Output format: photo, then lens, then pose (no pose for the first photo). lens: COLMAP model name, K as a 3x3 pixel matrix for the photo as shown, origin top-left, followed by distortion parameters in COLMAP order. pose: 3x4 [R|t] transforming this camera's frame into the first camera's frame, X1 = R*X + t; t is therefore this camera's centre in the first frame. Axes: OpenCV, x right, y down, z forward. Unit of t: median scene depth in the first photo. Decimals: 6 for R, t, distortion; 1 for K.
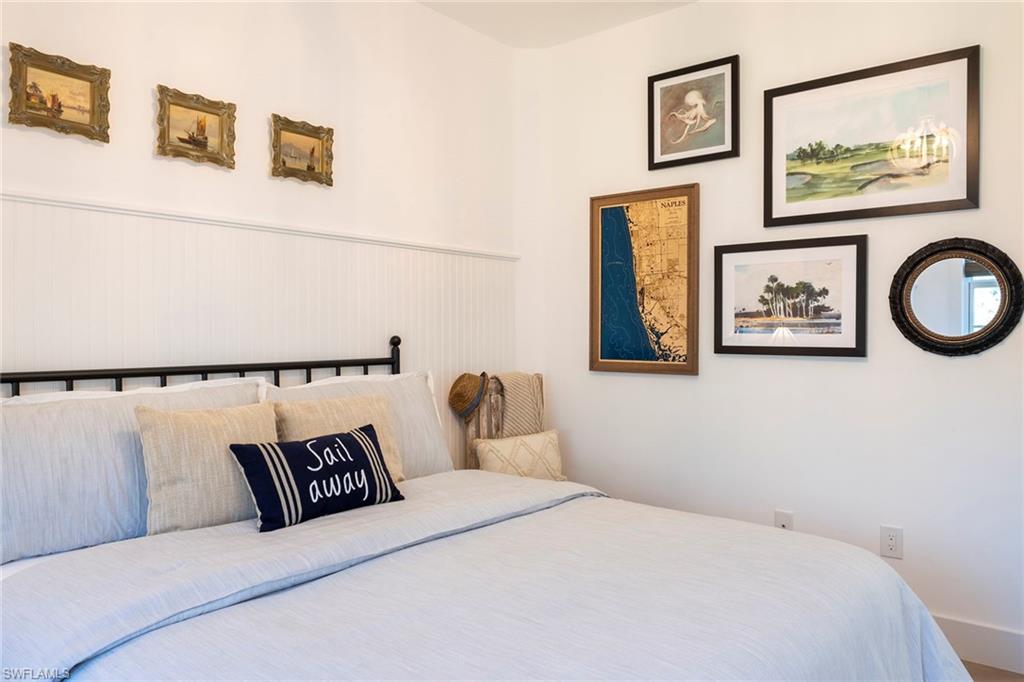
lens RADIAL K [[725.4, 0, 512.6], [0, 725.4, 334.1], [0, 0, 1]] dist [0.001789, 0.004457]
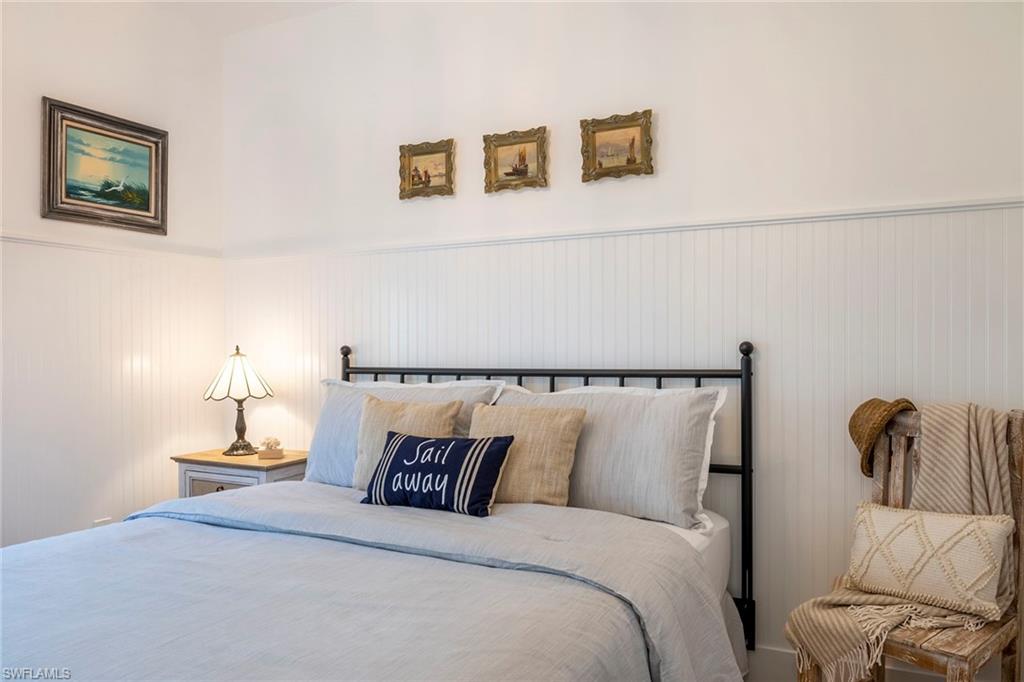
lens RADIAL K [[773.3, 0, 512.6], [0, 773.3, 347.0], [0, 0, 1]] dist [-0.000068, 0.000039]
pose [[0.208727, 0.014085, -0.977873, 0.755369], [0.009998, 0.999813, 0.016535, -0.010414], [0.977923, -0.013228, 0.208547, 0.737763]]
